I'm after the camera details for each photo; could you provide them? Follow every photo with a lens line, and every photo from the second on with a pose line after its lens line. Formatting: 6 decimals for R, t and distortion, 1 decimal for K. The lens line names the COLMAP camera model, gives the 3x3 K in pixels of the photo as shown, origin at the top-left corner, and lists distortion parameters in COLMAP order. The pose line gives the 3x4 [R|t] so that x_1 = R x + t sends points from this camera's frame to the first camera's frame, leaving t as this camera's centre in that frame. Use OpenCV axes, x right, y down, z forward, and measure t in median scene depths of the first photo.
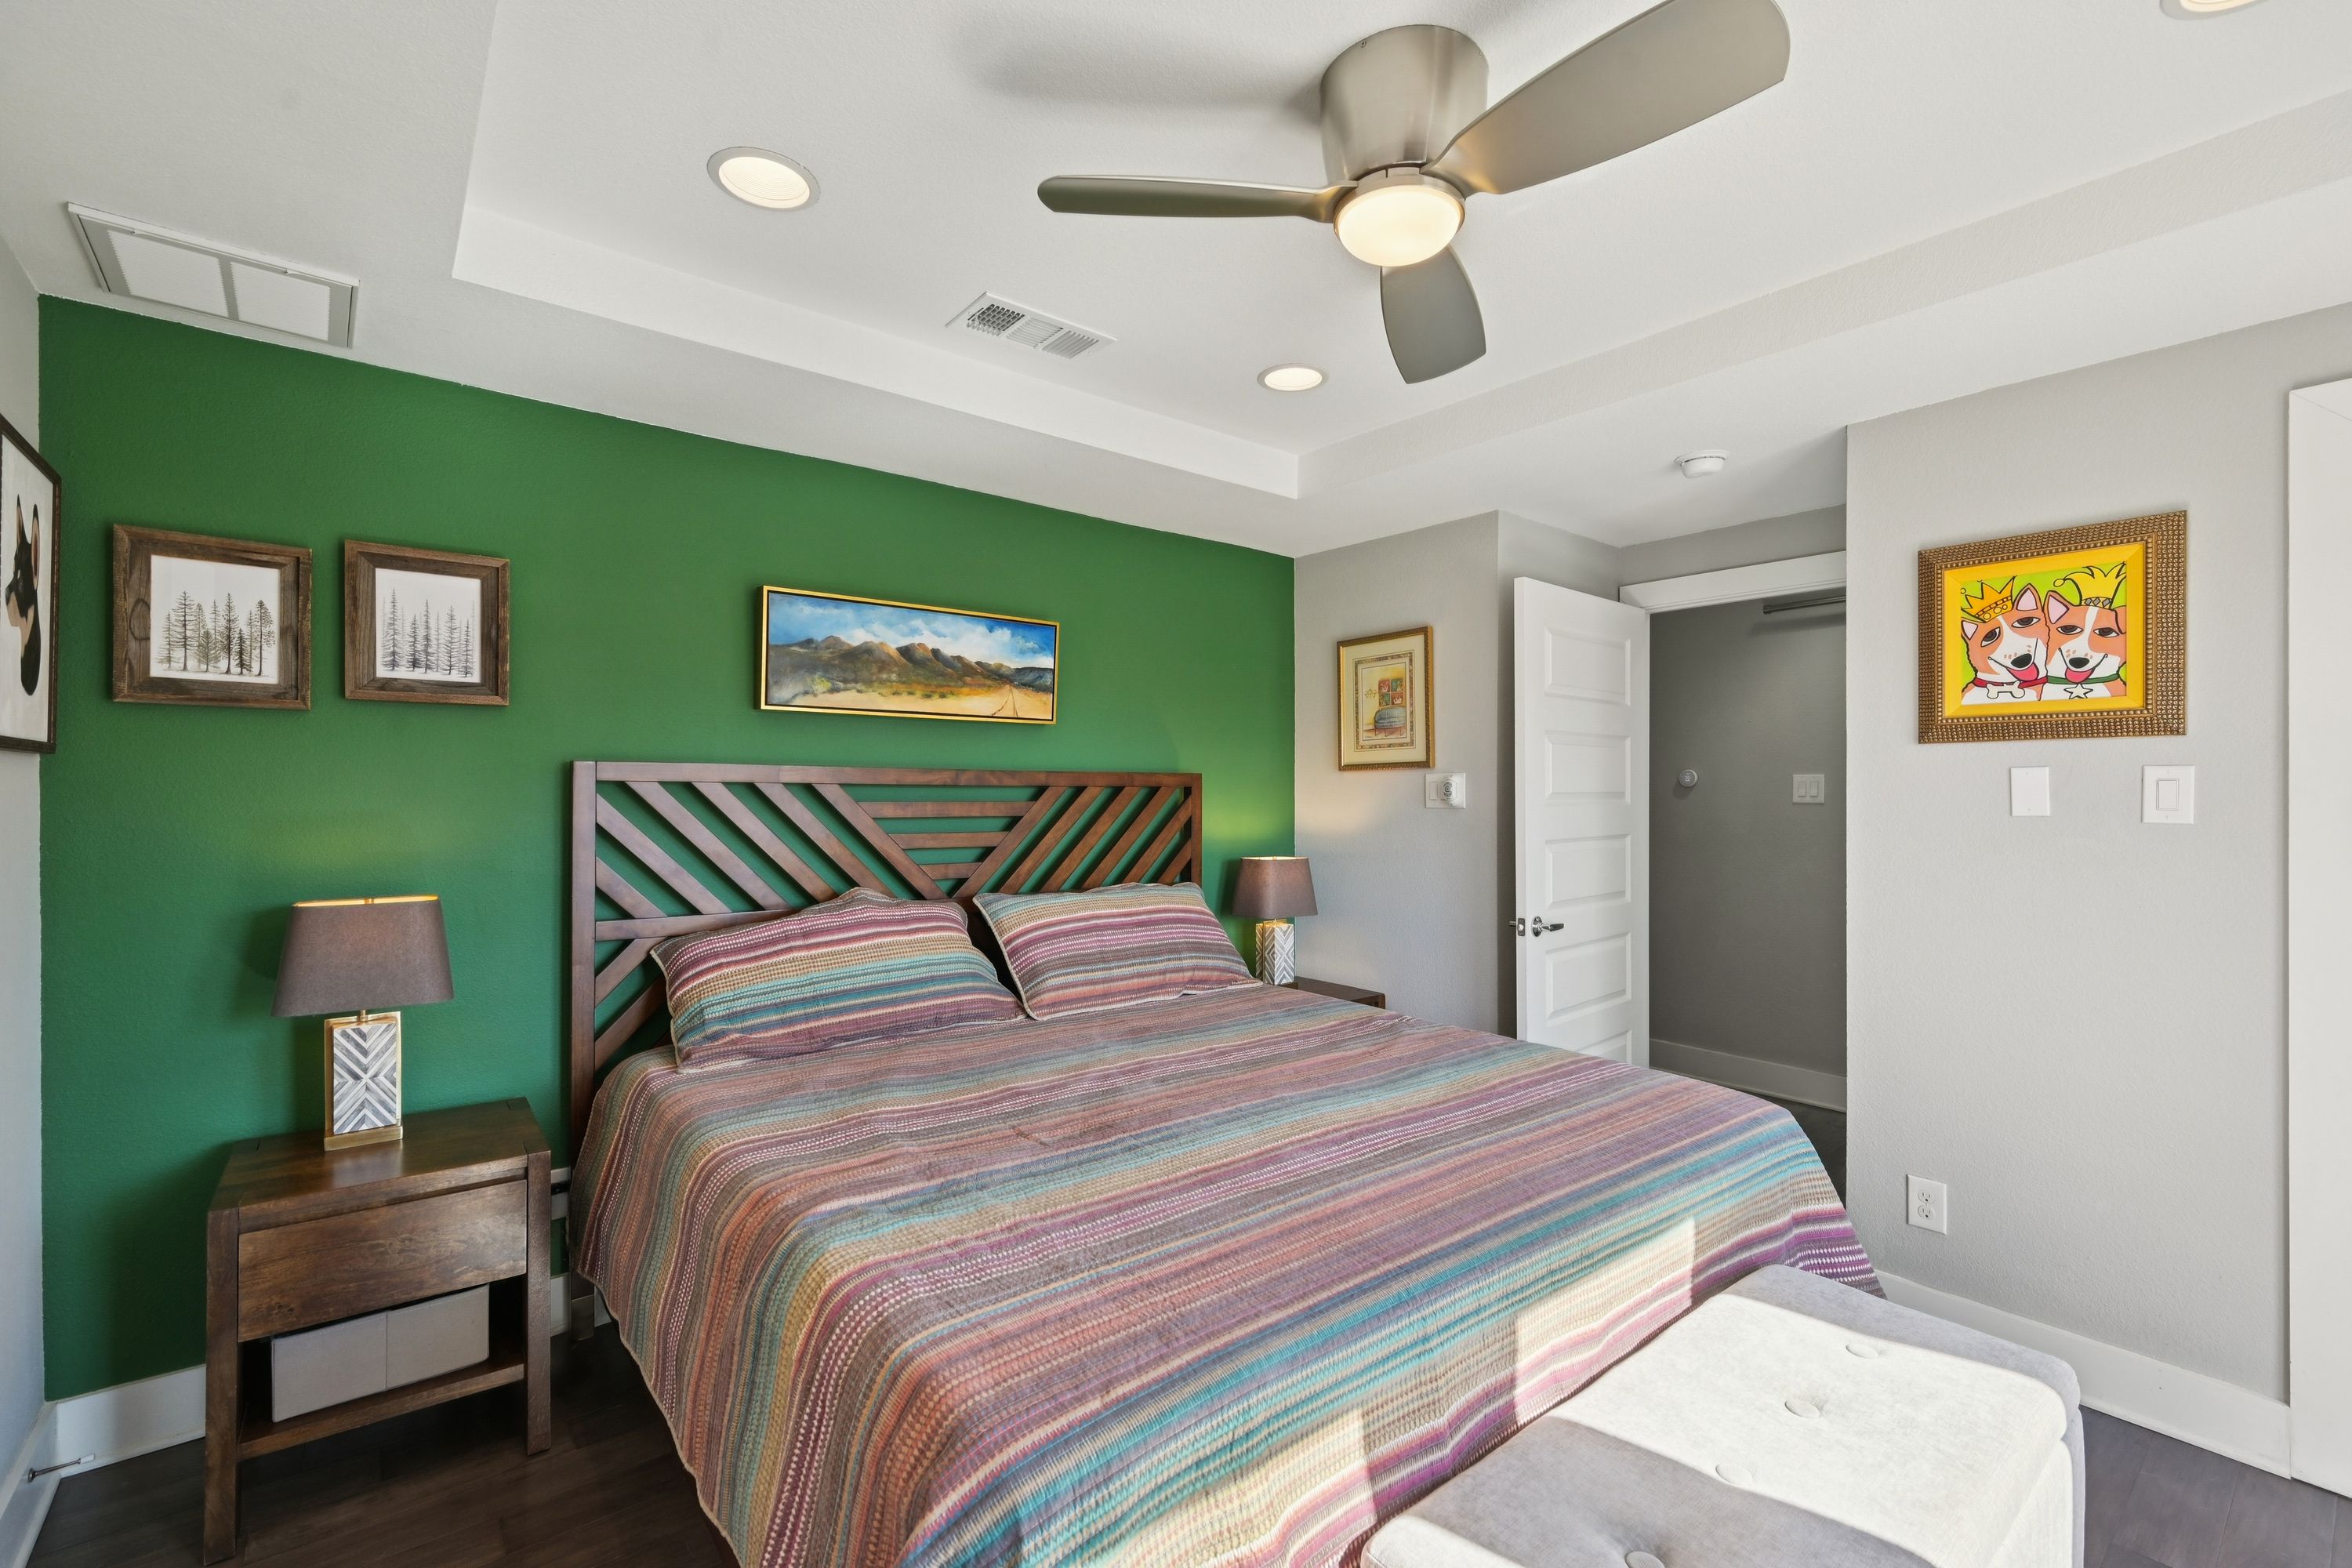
lens RADIAL K [[1008.6, 0, 1176.0], [0, 1008.6, 784.0], [0, 0, 1]] dist [0.000347, -0.000049]
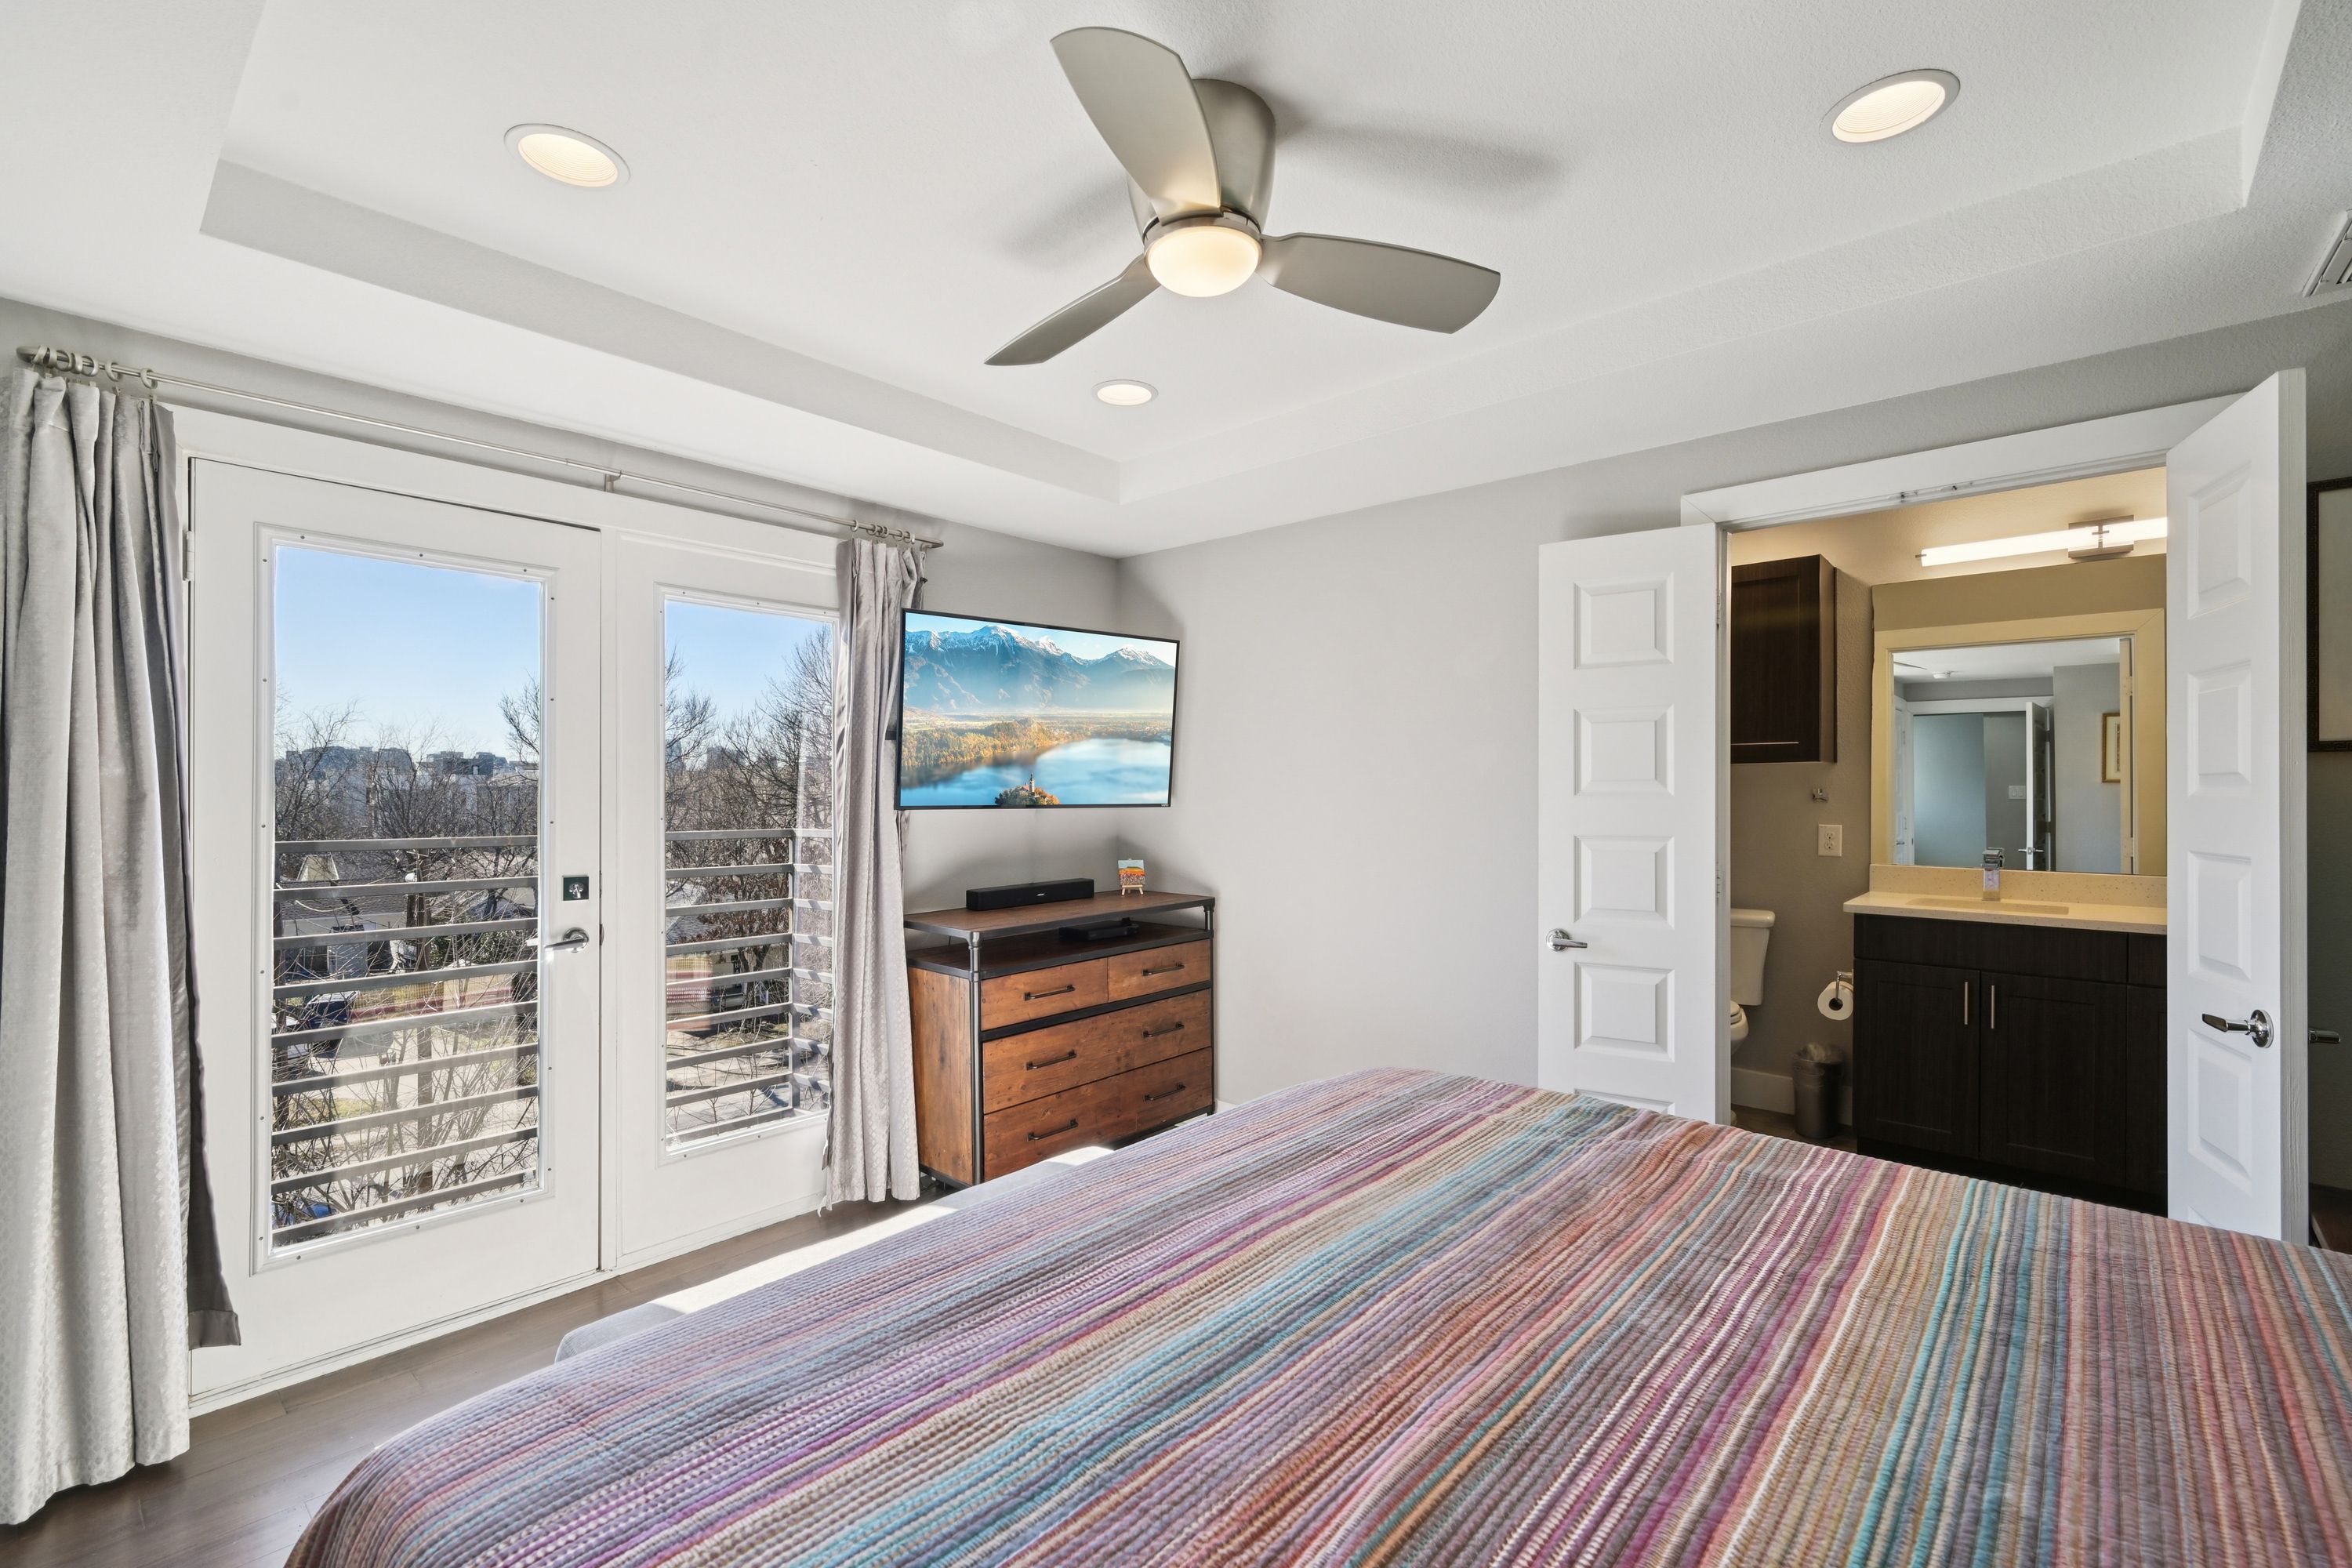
lens RADIAL K [[1015.0, 0, 1180.7], [0, 1015.0, 787.3], [0, 0, 1]] dist [0.000744, -0.000177]
pose [[-0.985898, -0.001726, -0.167340, 0.298801], [0.000518, 0.999911, -0.013367, 0.020060], [0.167348, -0.013265, -0.985809, 1.458315]]
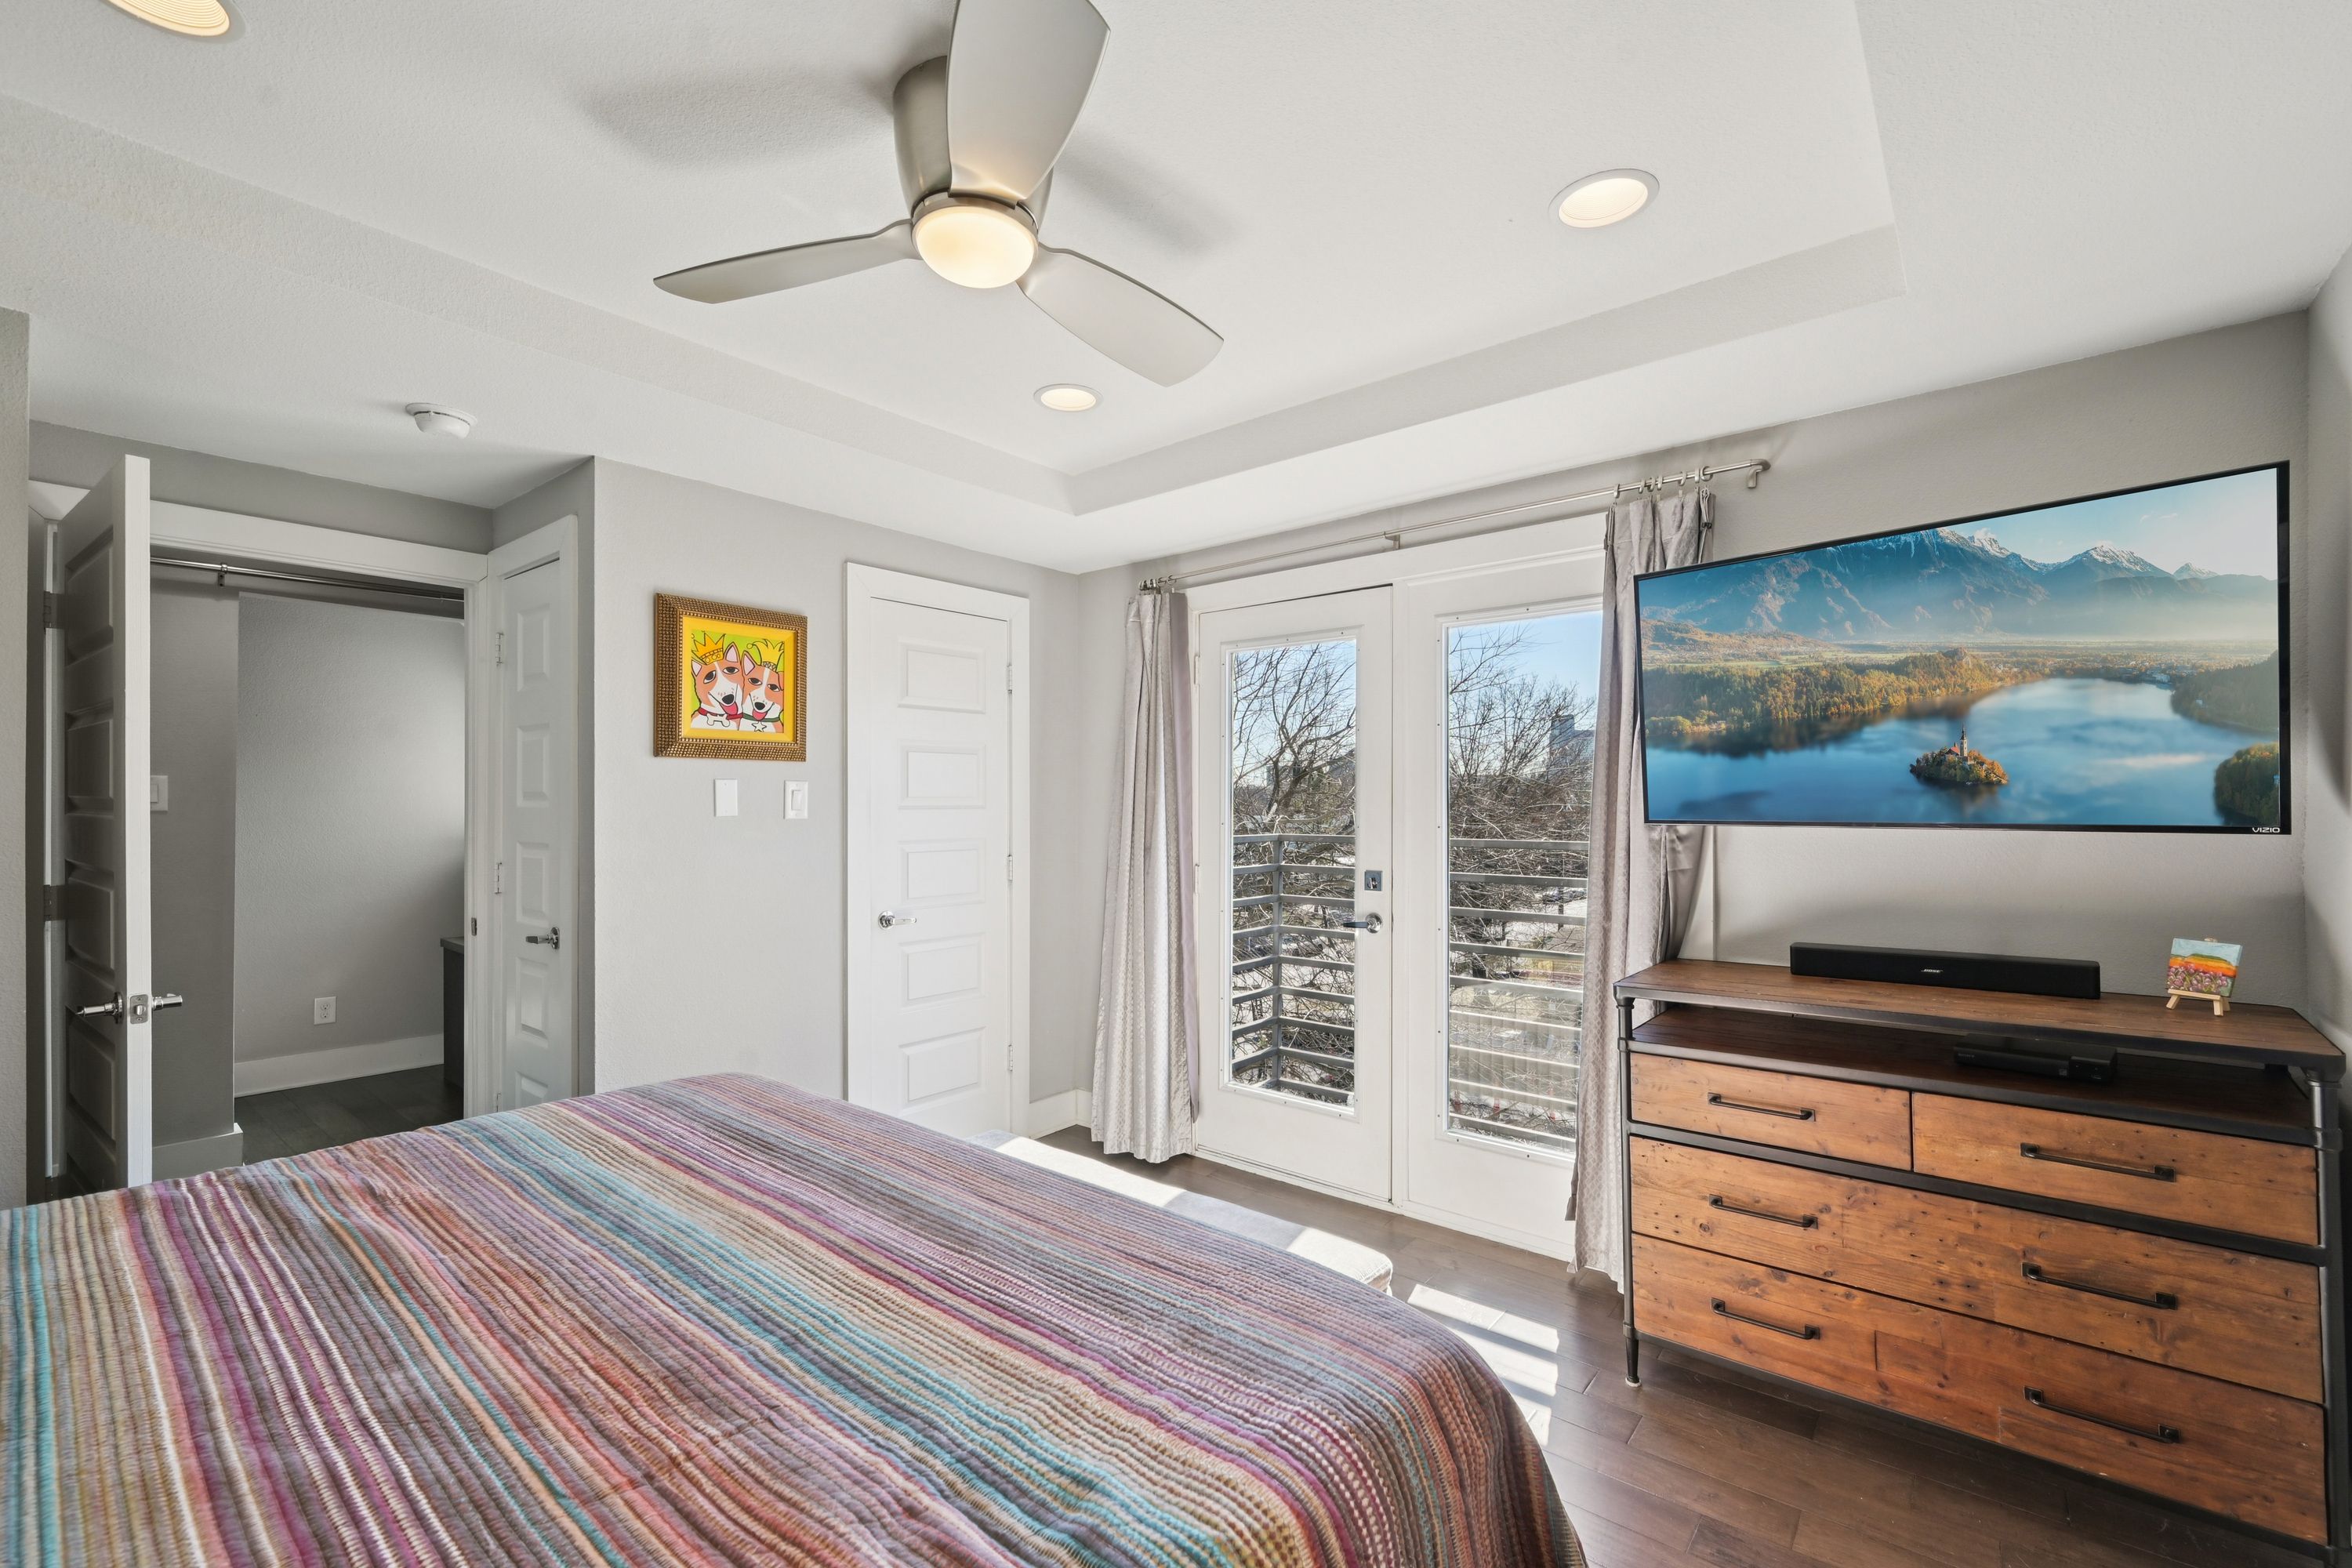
lens RADIAL K [[993.0, 0, 1181.2], [0, 993.0, 792.1], [0, 0, 1]] dist [-0.001770, 0.000162]
pose [[-0.201004, 0.010846, 0.979530, -0.573288], [-0.005959, 0.999907, -0.012294, 0.012684], [-0.979572, -0.008308, -0.200921, 0.705168]]
